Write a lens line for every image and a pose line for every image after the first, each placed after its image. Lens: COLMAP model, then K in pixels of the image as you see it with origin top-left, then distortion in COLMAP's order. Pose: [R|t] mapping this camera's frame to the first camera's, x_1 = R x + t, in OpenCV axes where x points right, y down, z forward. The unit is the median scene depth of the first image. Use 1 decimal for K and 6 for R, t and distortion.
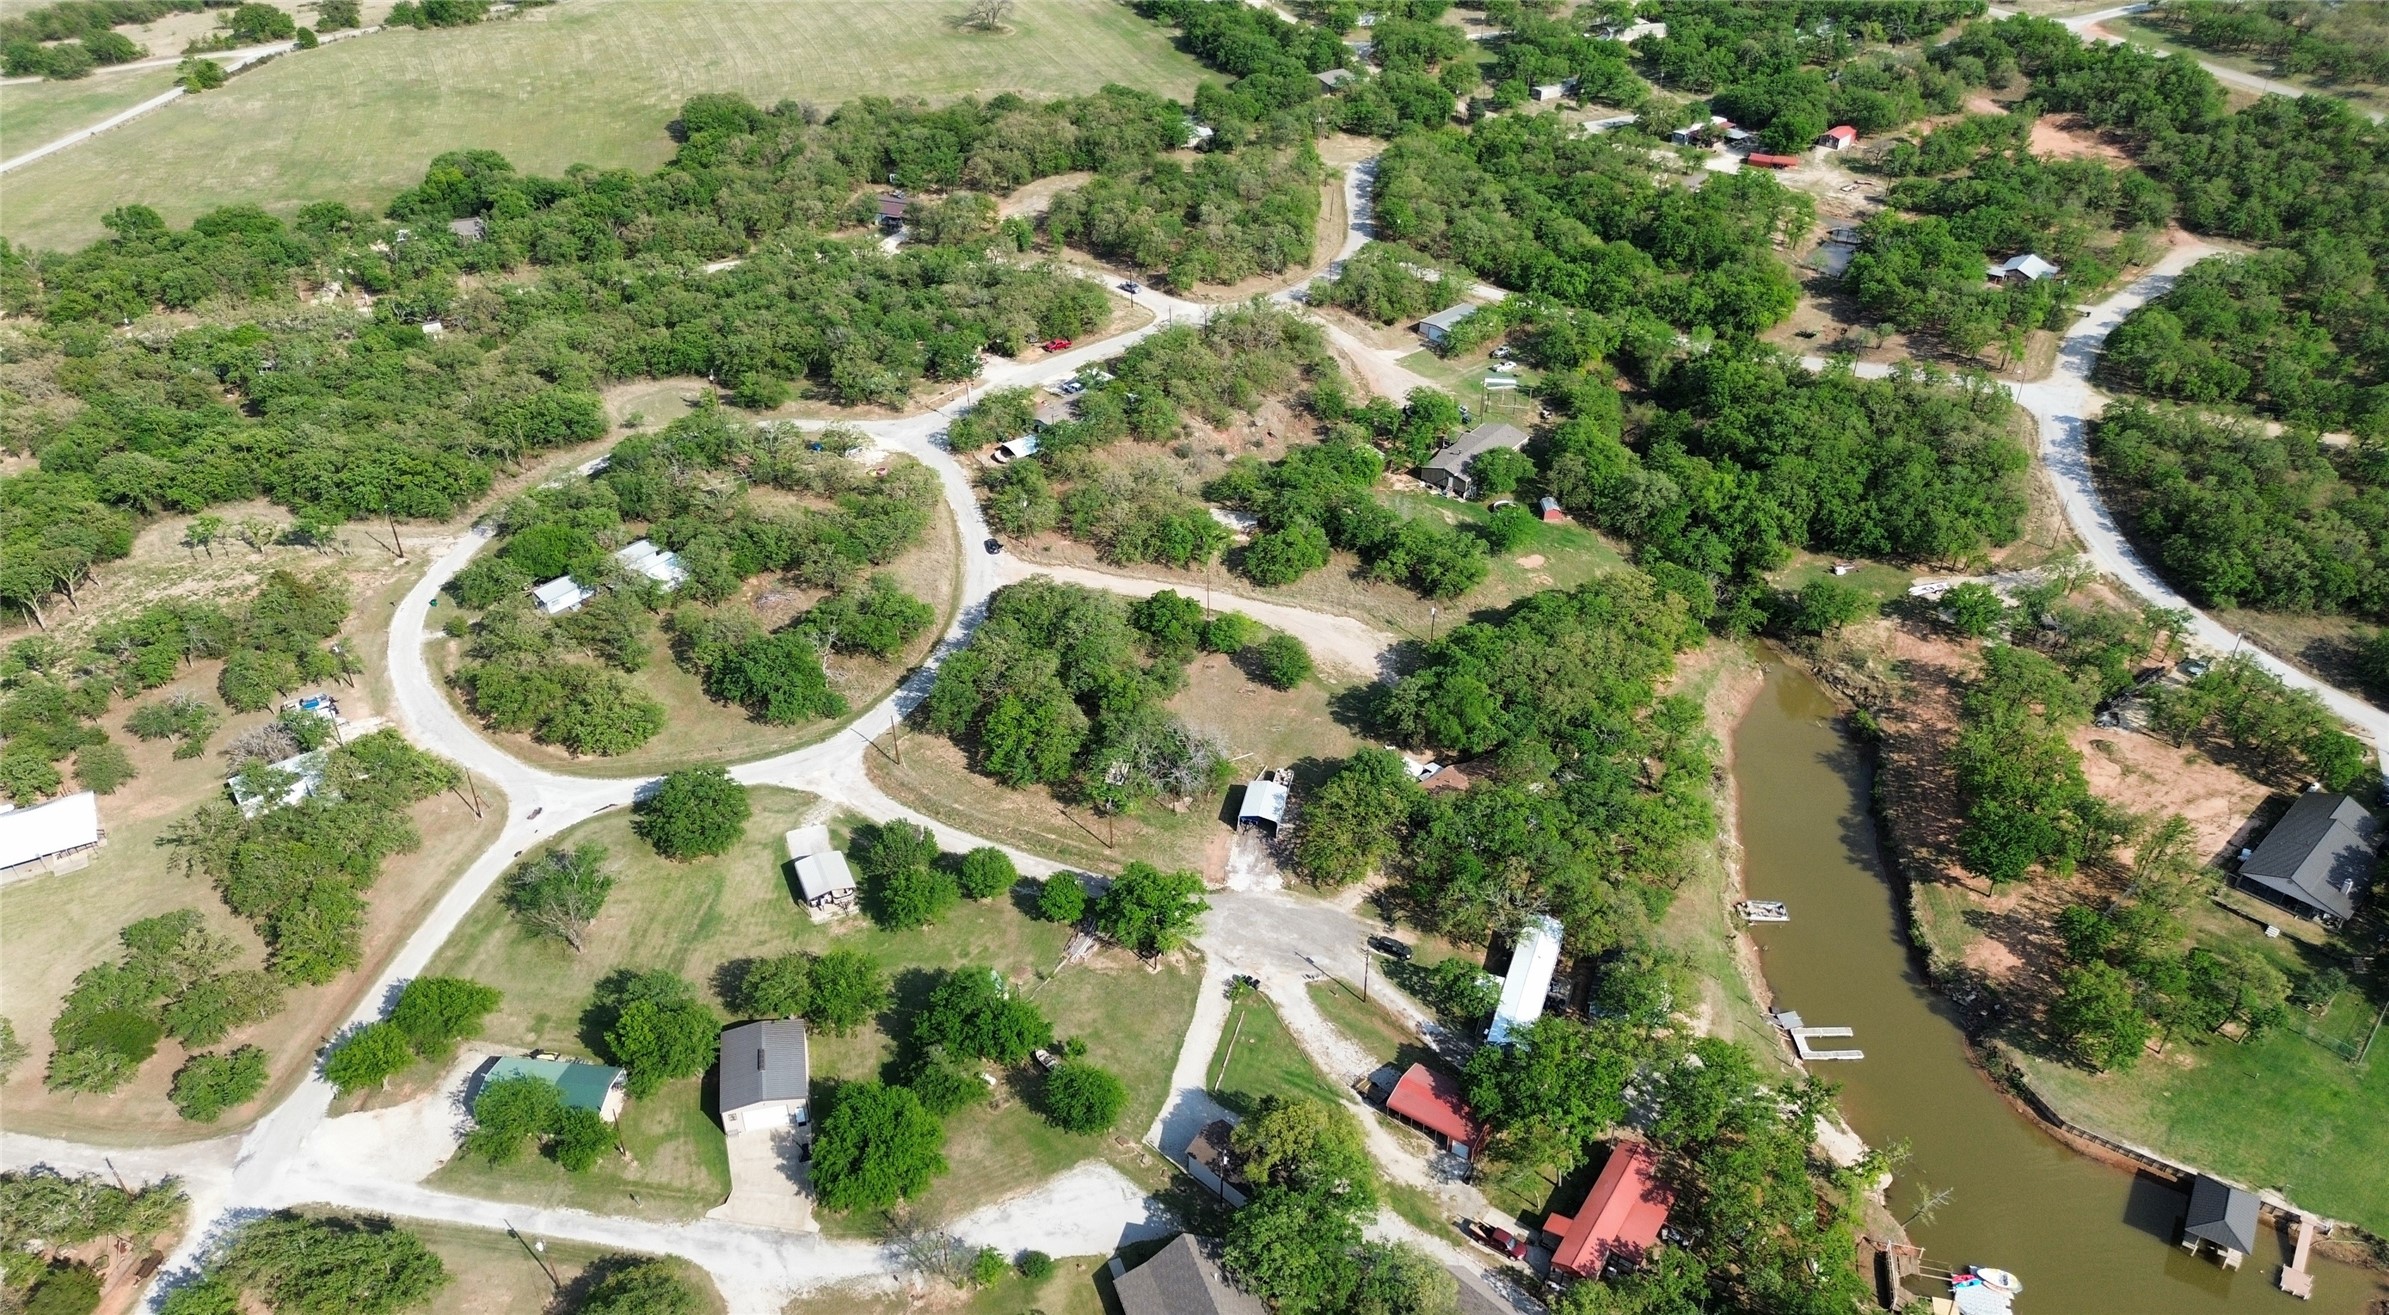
lens RADIAL K [[1695.7, 0, 1194.9], [0, 1695.7, 662.7], [0, 0, 1]] dist [0.074340, -0.079640]
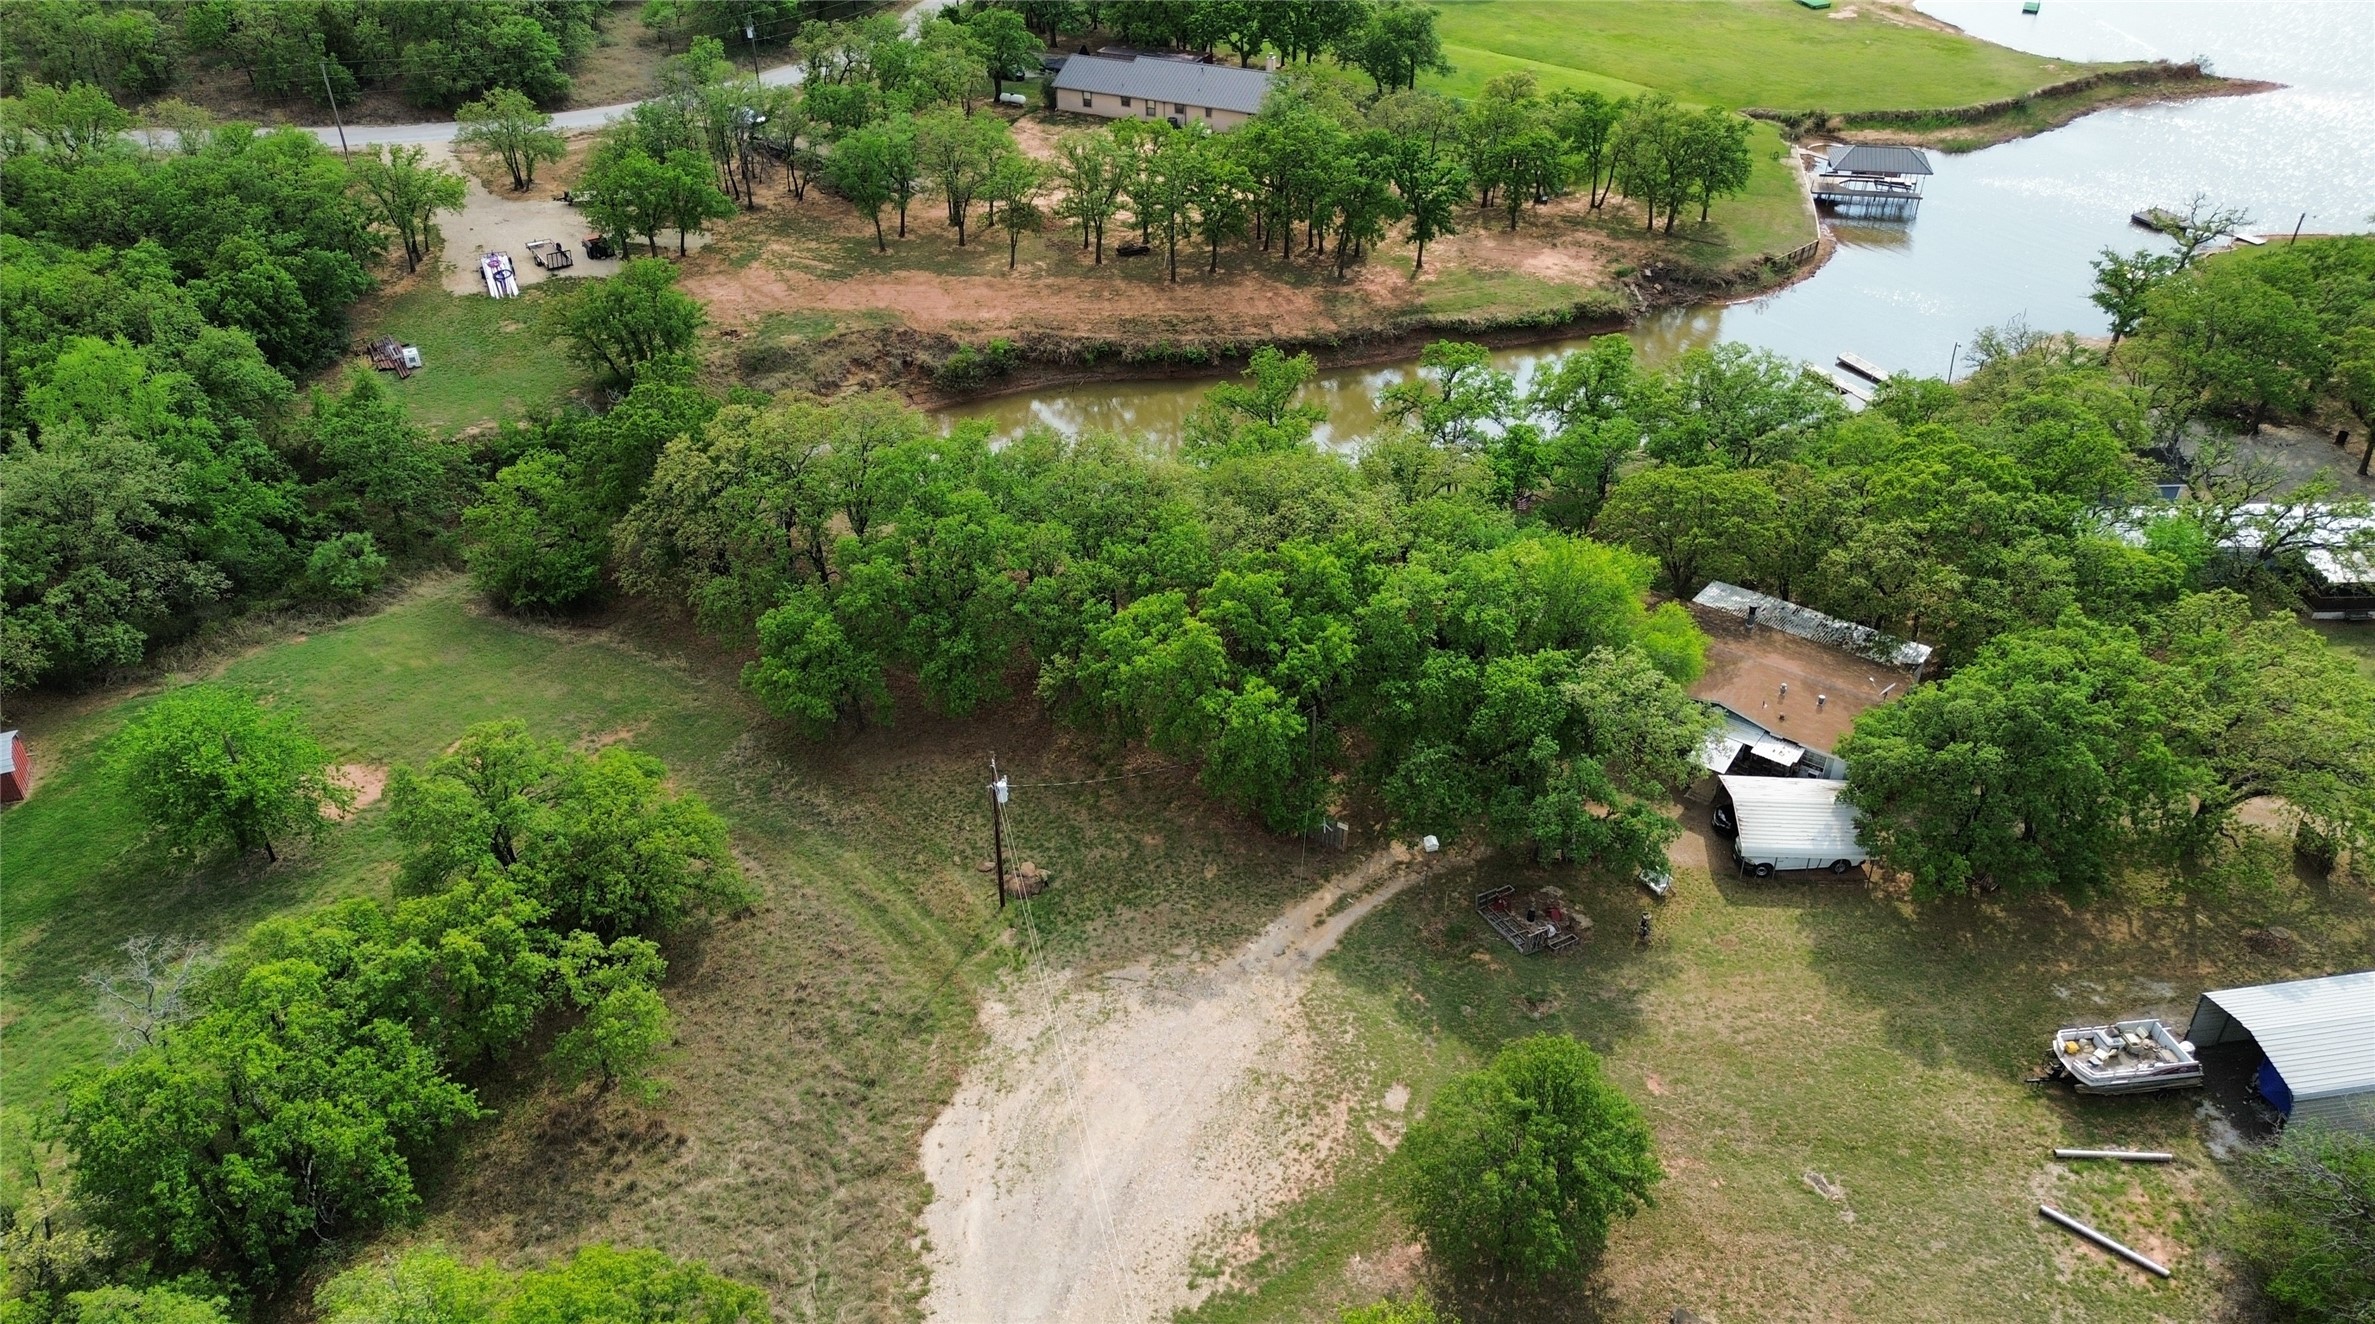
lens RADIAL K [[1679.5, 0, 1190.4], [0, 1679.5, 672.0], [0, 0, 1]] dist [0.077407, -0.088635]
pose [[-0.367098, -0.528465, 0.765482, -0.060048], [0.521873, 0.564206, 0.639782, -0.185541], [-0.769992, 0.634347, 0.068673, 0.903234]]
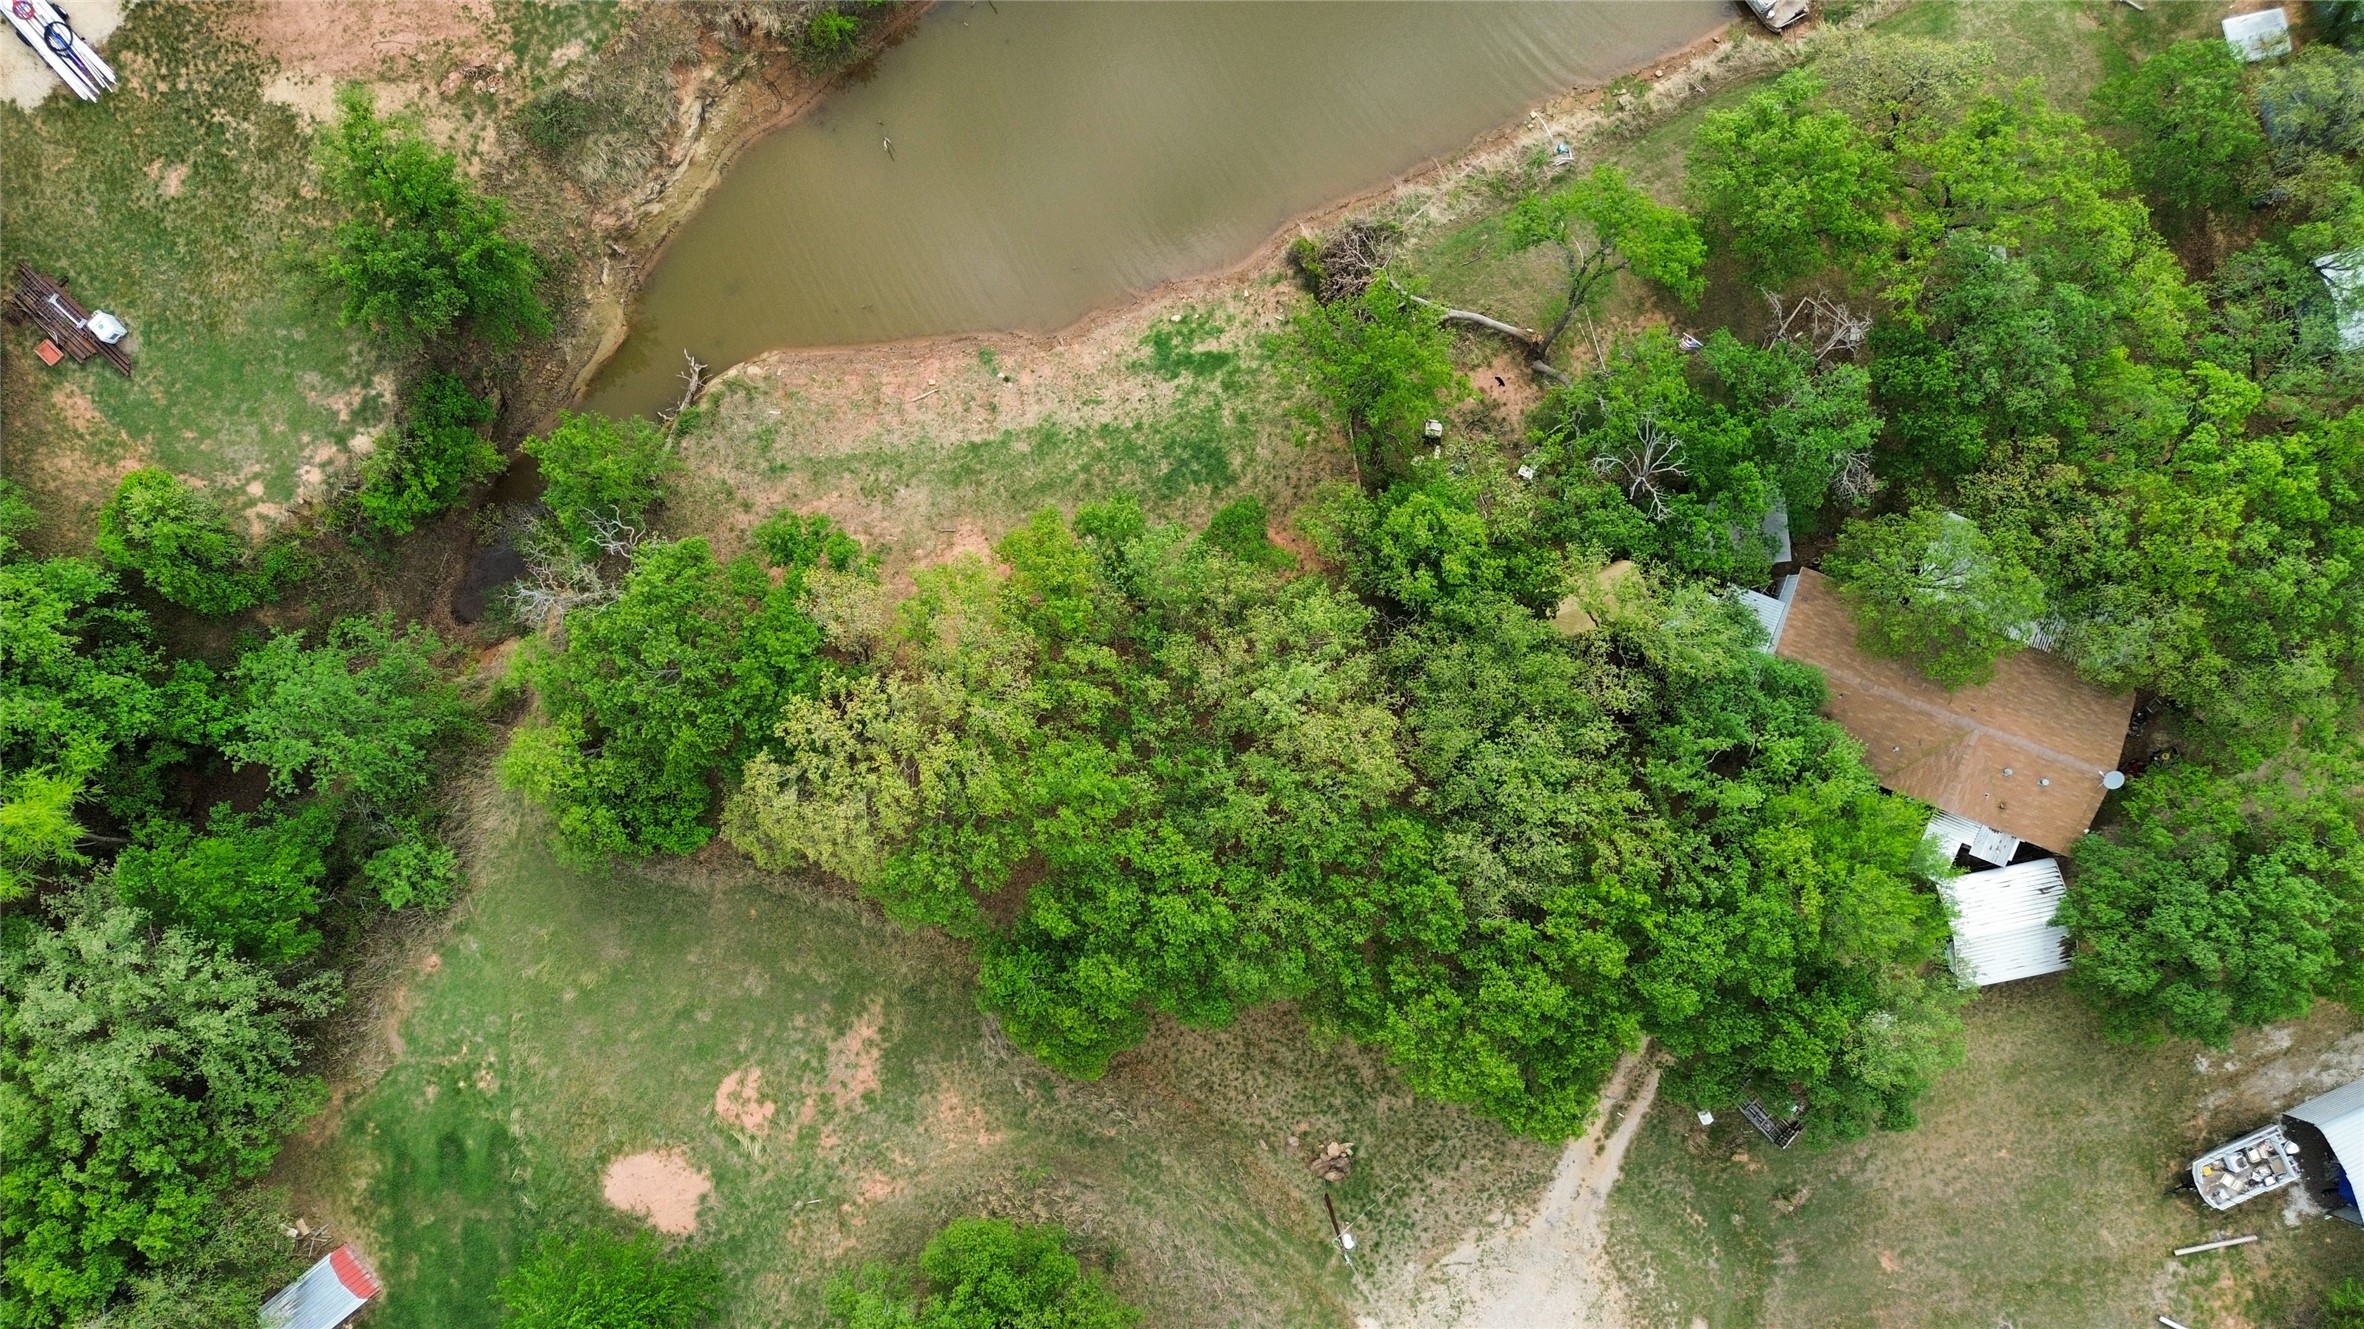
lens RADIAL K [[1659.6, 0, 1192.7], [0, 1659.6, 661.7], [0, 0, 1]] dist [0.054186, -0.051168]
pose [[-0.595479, -0.803348, -0.006067, 0.228560], [0.445399, -0.336417, 0.829725, -0.238448], [-0.668599, 0.491381, 0.558140, 0.768365]]
